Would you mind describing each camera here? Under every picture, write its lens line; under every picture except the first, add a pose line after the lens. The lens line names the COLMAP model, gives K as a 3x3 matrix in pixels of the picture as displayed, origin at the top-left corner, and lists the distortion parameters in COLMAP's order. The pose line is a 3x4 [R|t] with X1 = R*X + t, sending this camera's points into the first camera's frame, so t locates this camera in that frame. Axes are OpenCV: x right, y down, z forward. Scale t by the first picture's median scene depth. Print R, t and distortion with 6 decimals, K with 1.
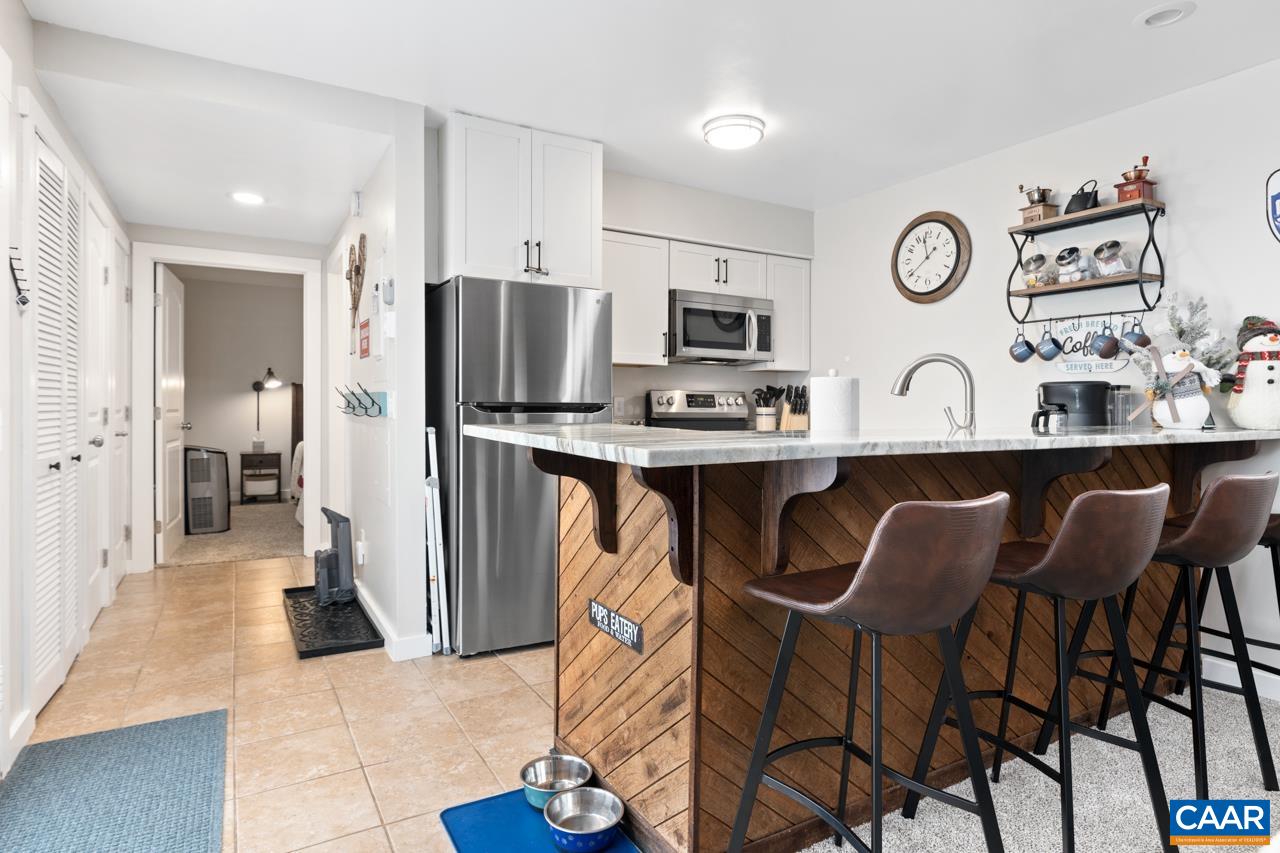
lens RADIAL K [[691.4, 0, 641.5], [0, 691.4, 417.3], [0, 0, 1]] dist [0.001276, 0.000244]
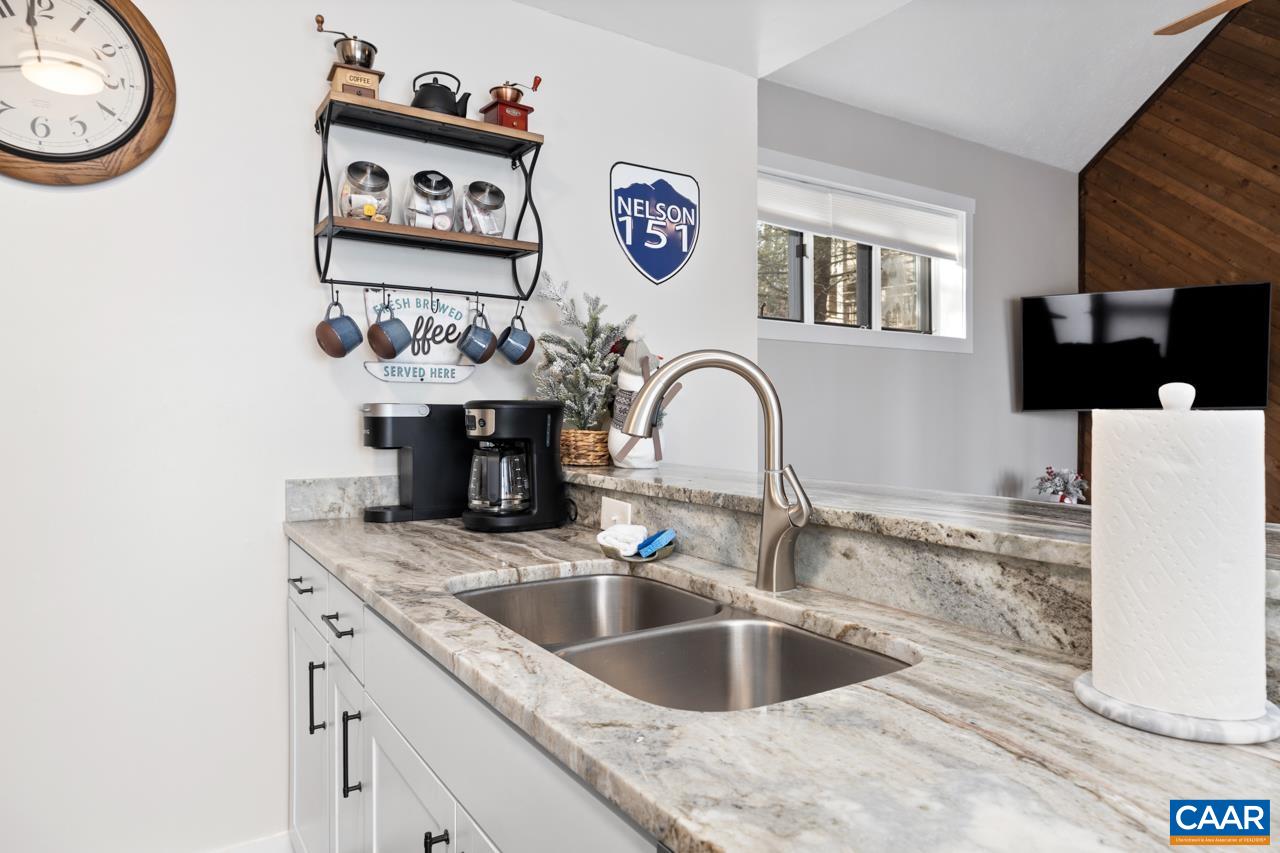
lens RADIAL K [[768.3, 0, 640.0], [0, 768.3, 426.5], [0, 0, 1]] dist [0.002325, 0.001920]
pose [[-0.040421, -0.024383, 0.998885, -0.038289], [0.014465, 0.999583, 0.024986, -0.031287], [-0.999078, 0.015458, -0.040052, 0.660424]]
